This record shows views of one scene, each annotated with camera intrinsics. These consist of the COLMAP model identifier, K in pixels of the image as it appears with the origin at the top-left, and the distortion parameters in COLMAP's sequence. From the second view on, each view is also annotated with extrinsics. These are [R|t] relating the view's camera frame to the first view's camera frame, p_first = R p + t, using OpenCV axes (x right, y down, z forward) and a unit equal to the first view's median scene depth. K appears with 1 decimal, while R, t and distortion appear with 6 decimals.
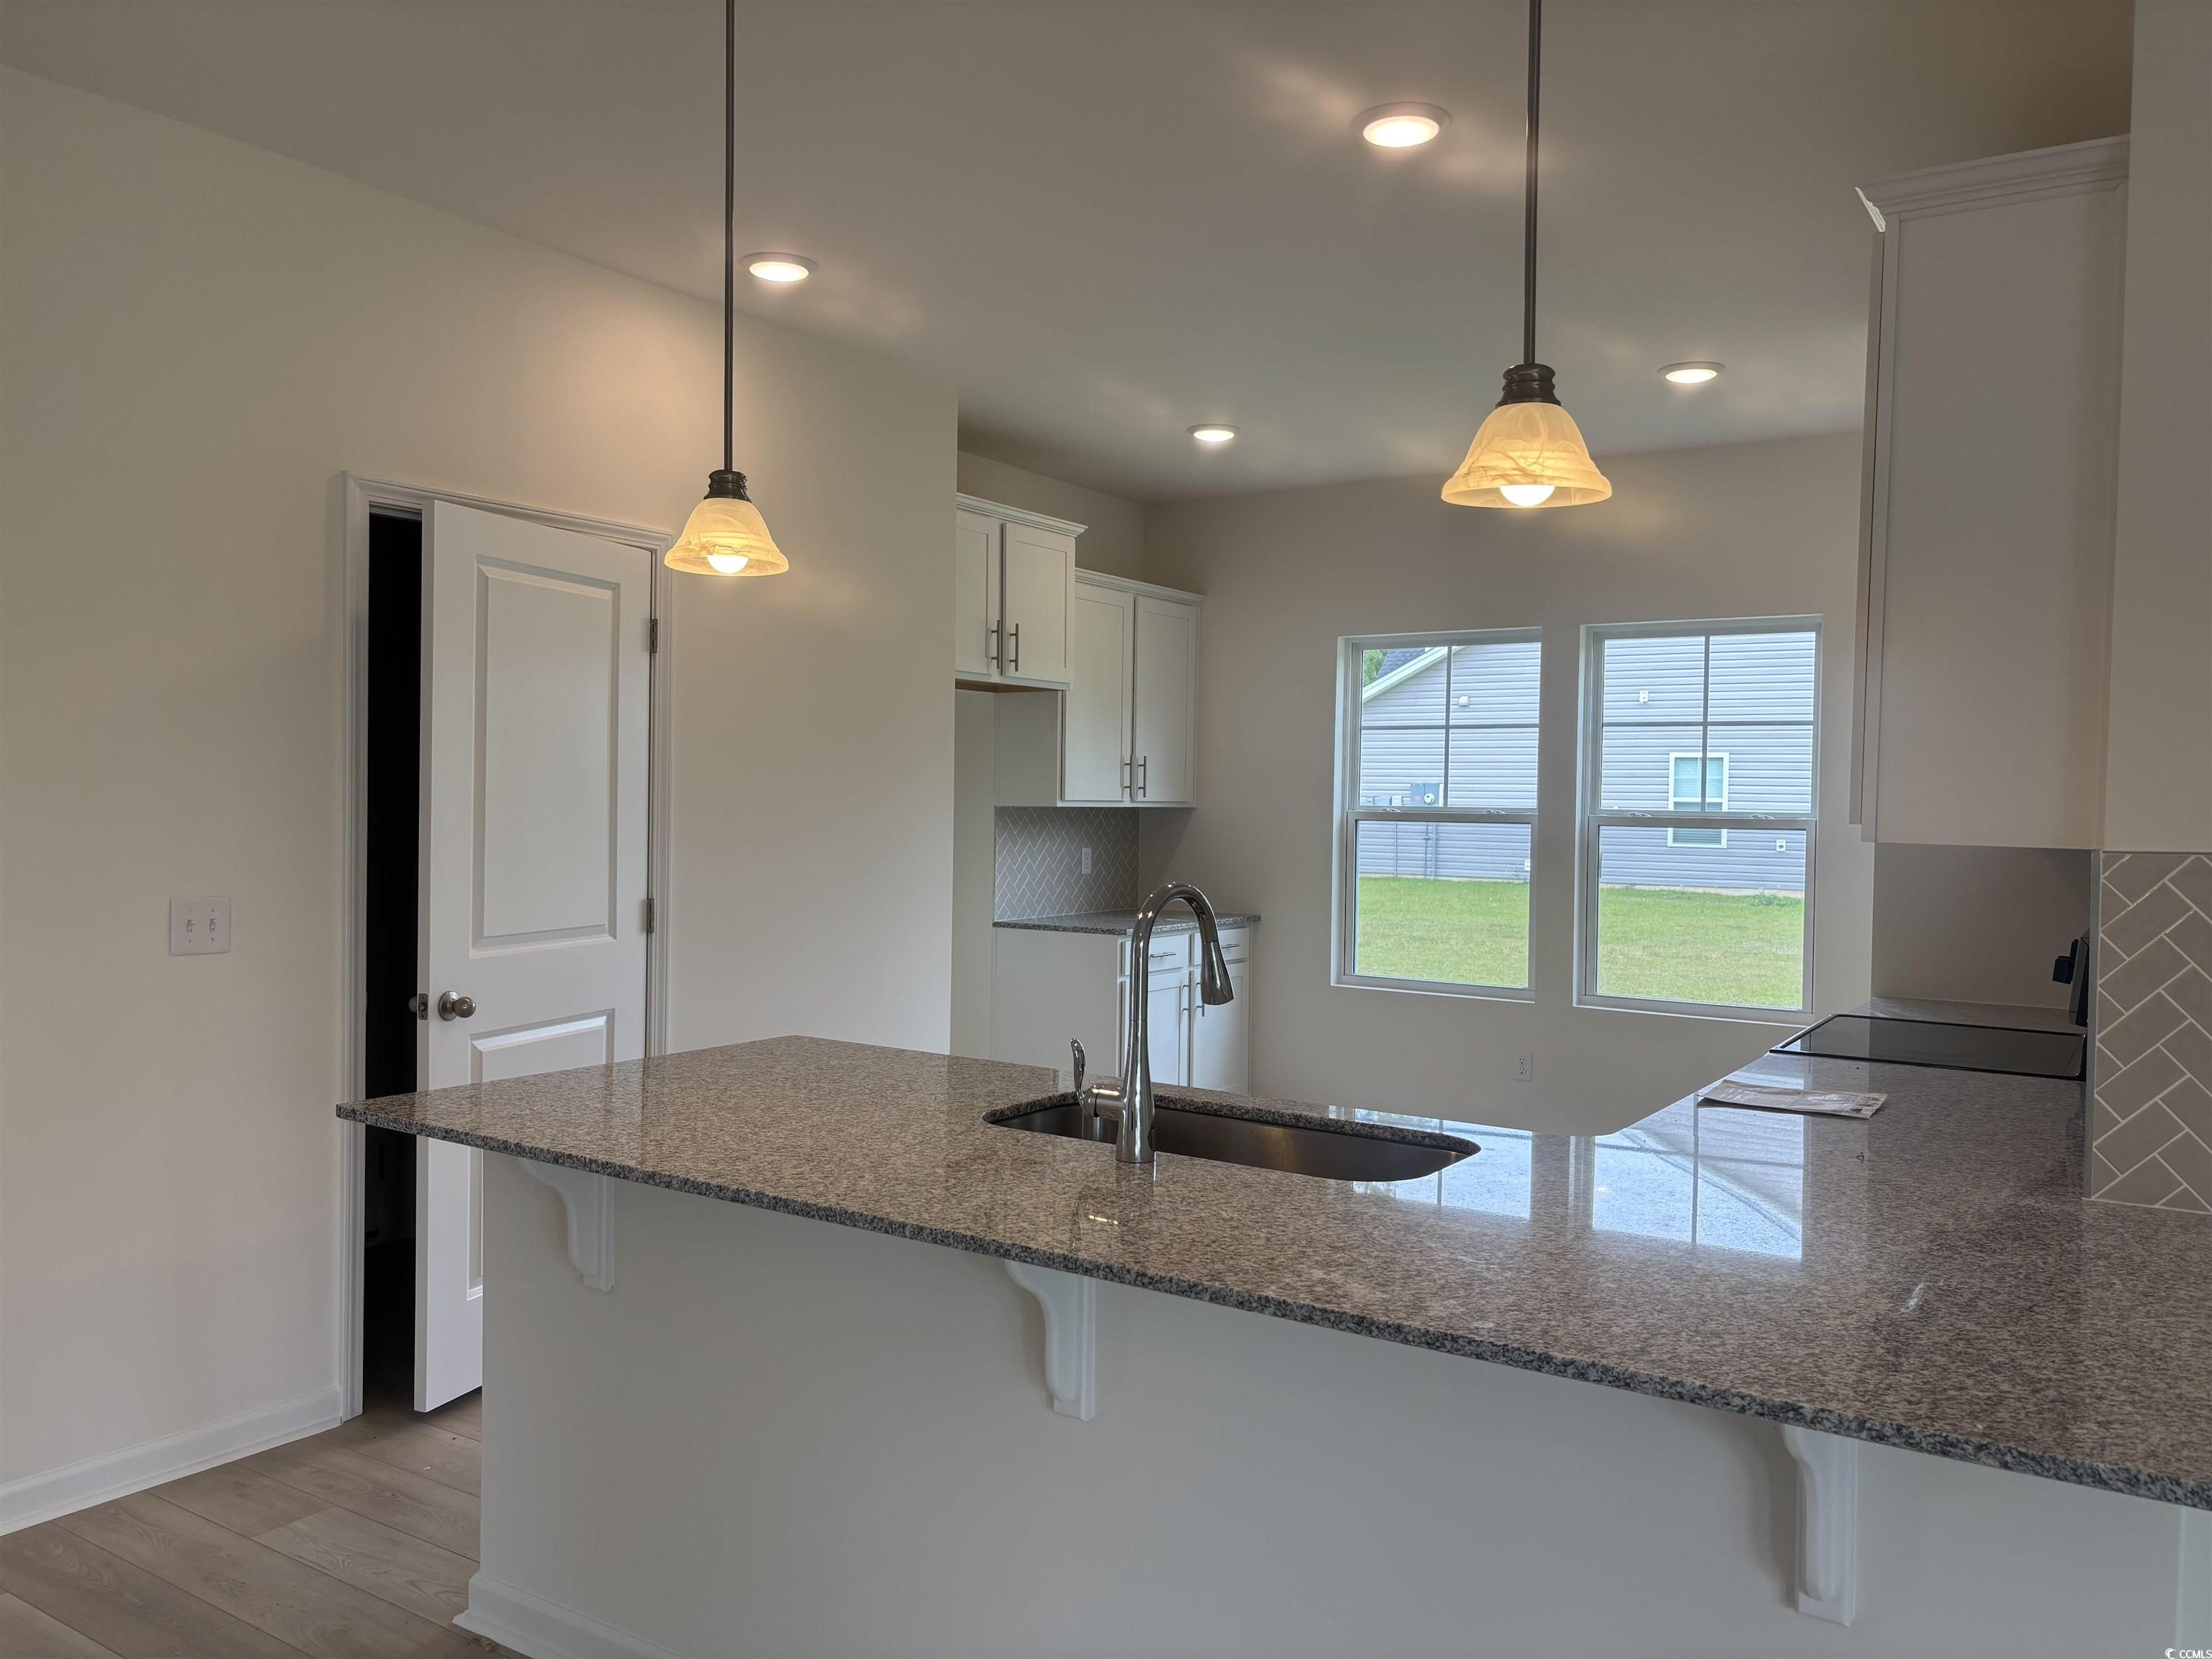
lens RADIAL K [[1678.9, 0, 1107.3], [0, 1678.9, 834.6], [0, 0, 1]] dist [0.015014, -0.000695]
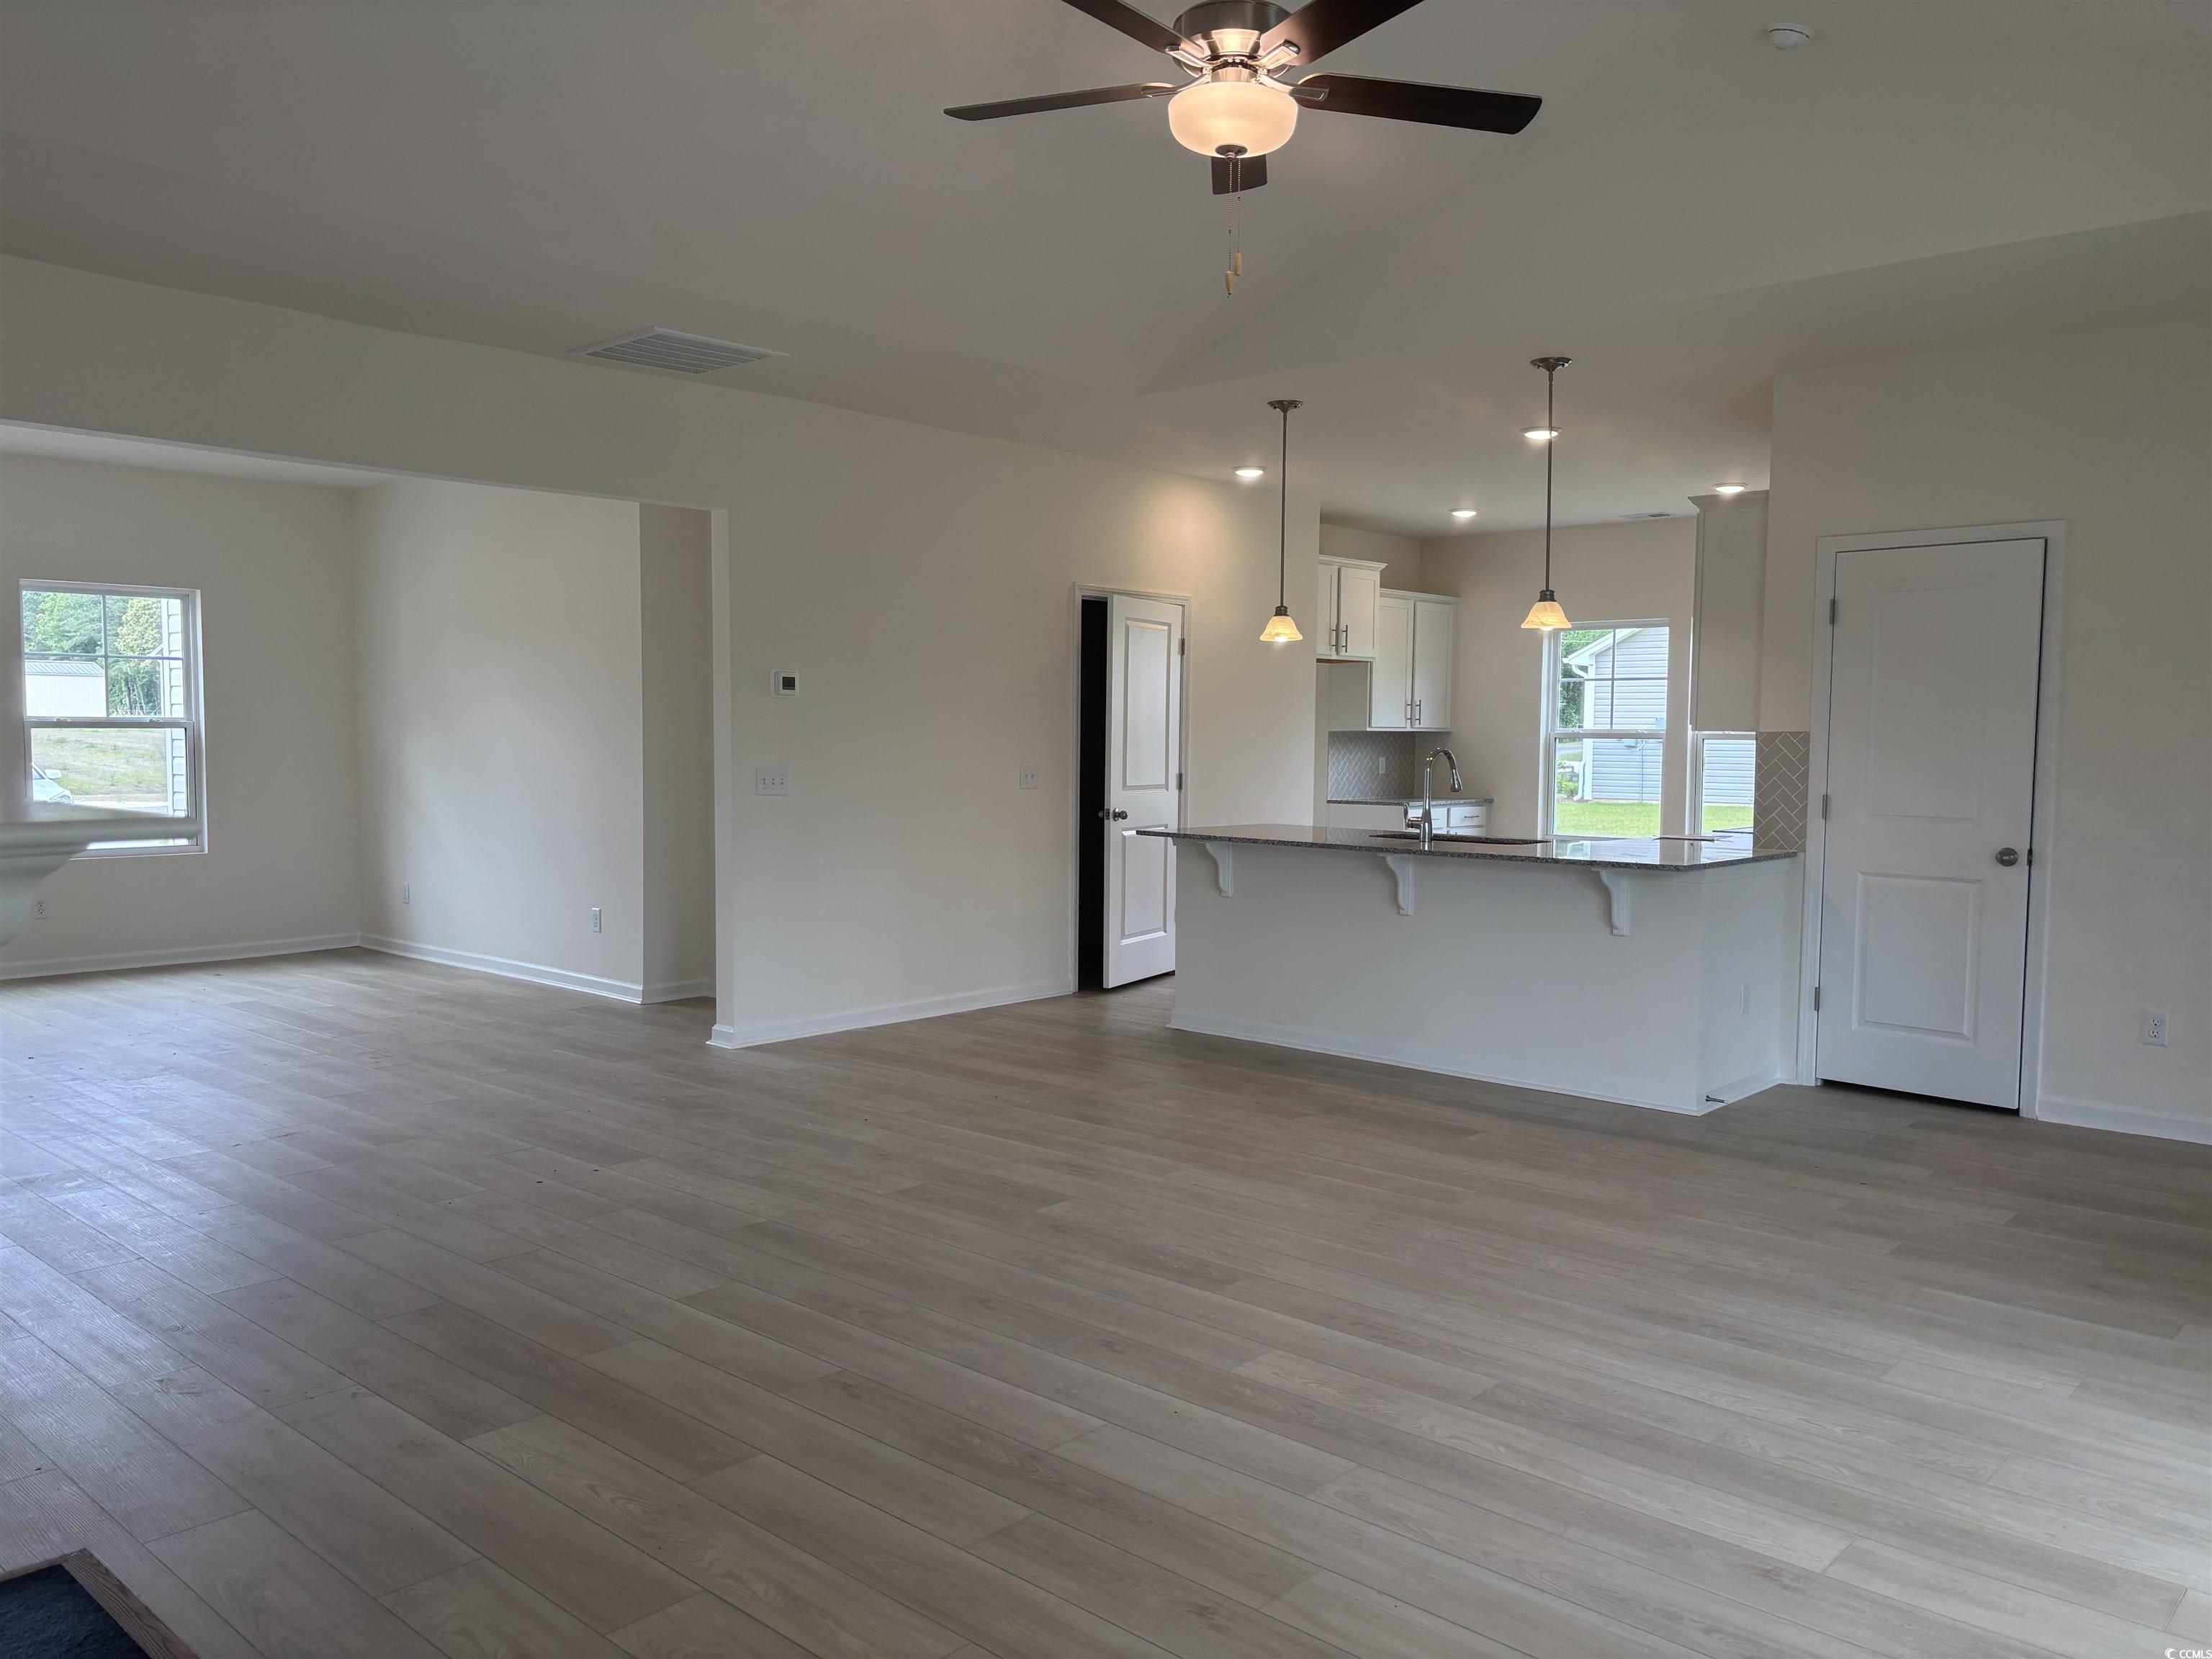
lens RADIAL K [[1678.9, 0, 1096.8], [0, 1678.9, 868.3], [0, 0, 1]] dist [0.015014, -0.000695]
pose [[0.987470, 0.006290, -0.157682, -0.034071], [0.002542, 0.998442, 0.055748, 0.028712], [0.157787, -0.055451, 0.985915, -0.776848]]
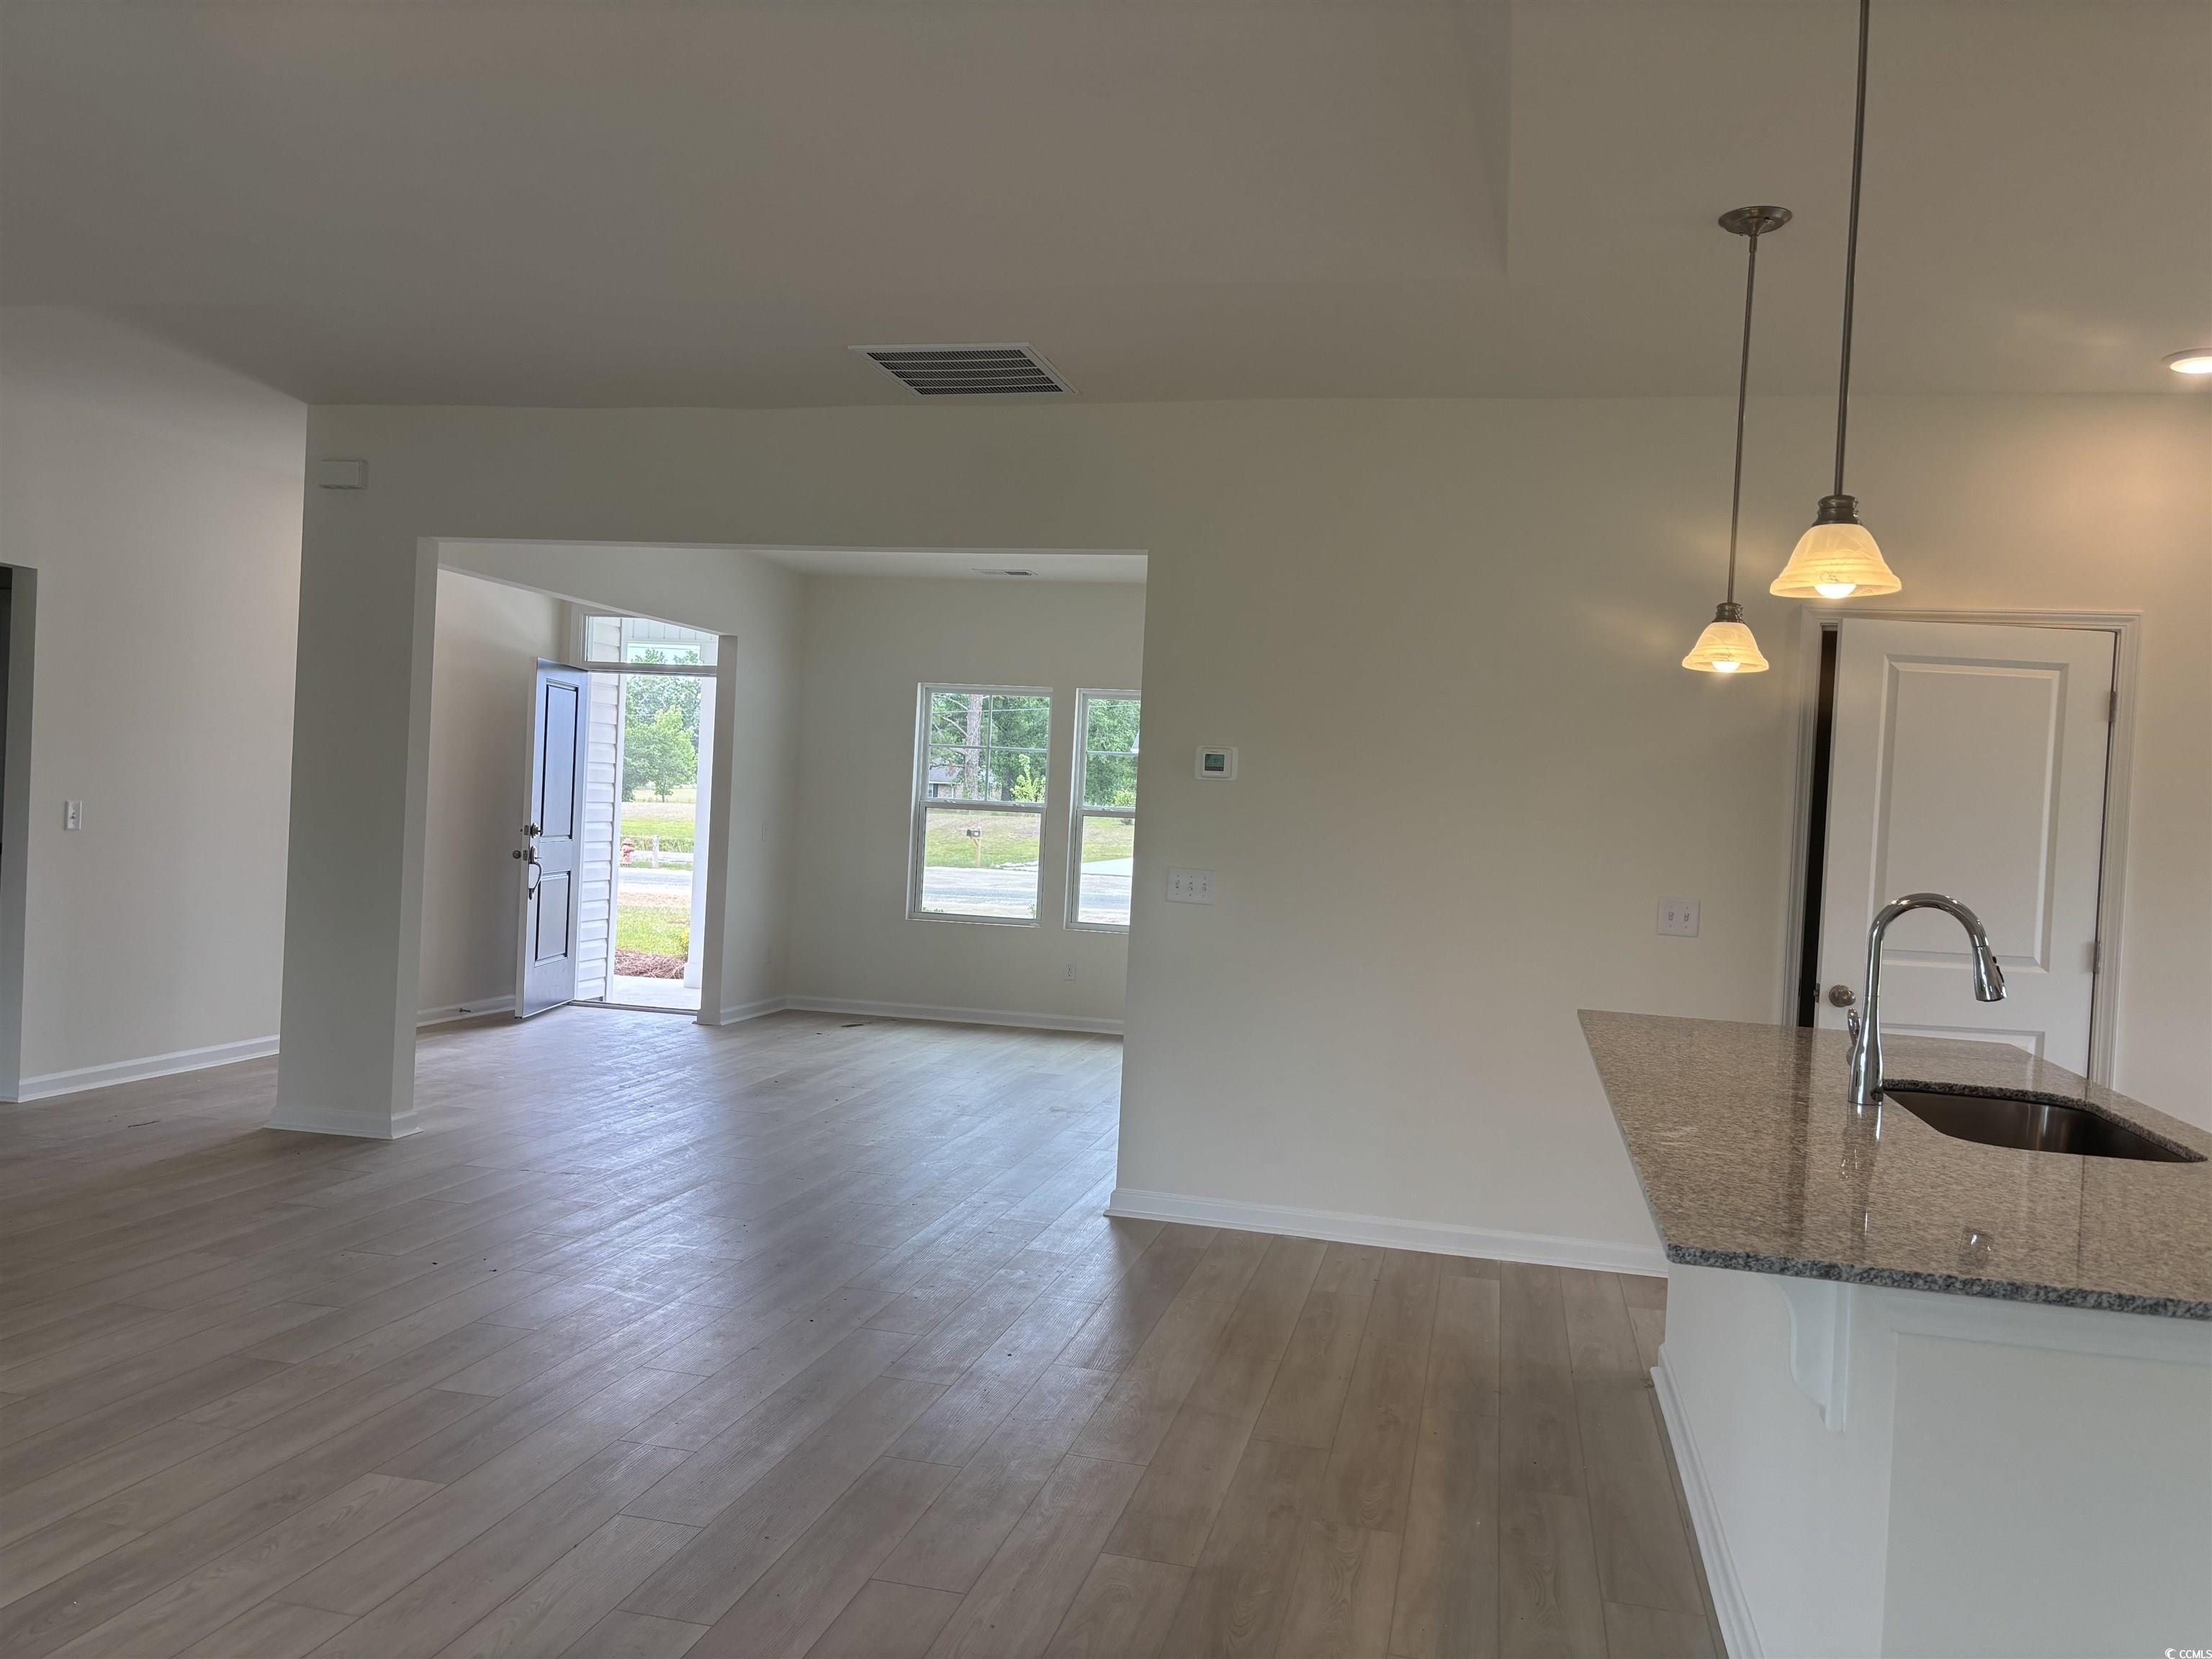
lens RADIAL K [[1678.9, 0, 1100.9], [0, 1678.9, 841.2], [0, 0, 1]] dist [0.015014, -0.000695]
pose [[0.343453, 0.020692, -0.938942, 0.399916], [-0.067402, 0.997722, -0.002668, 0.013779], [0.936748, 0.064203, 0.344065, -0.005277]]
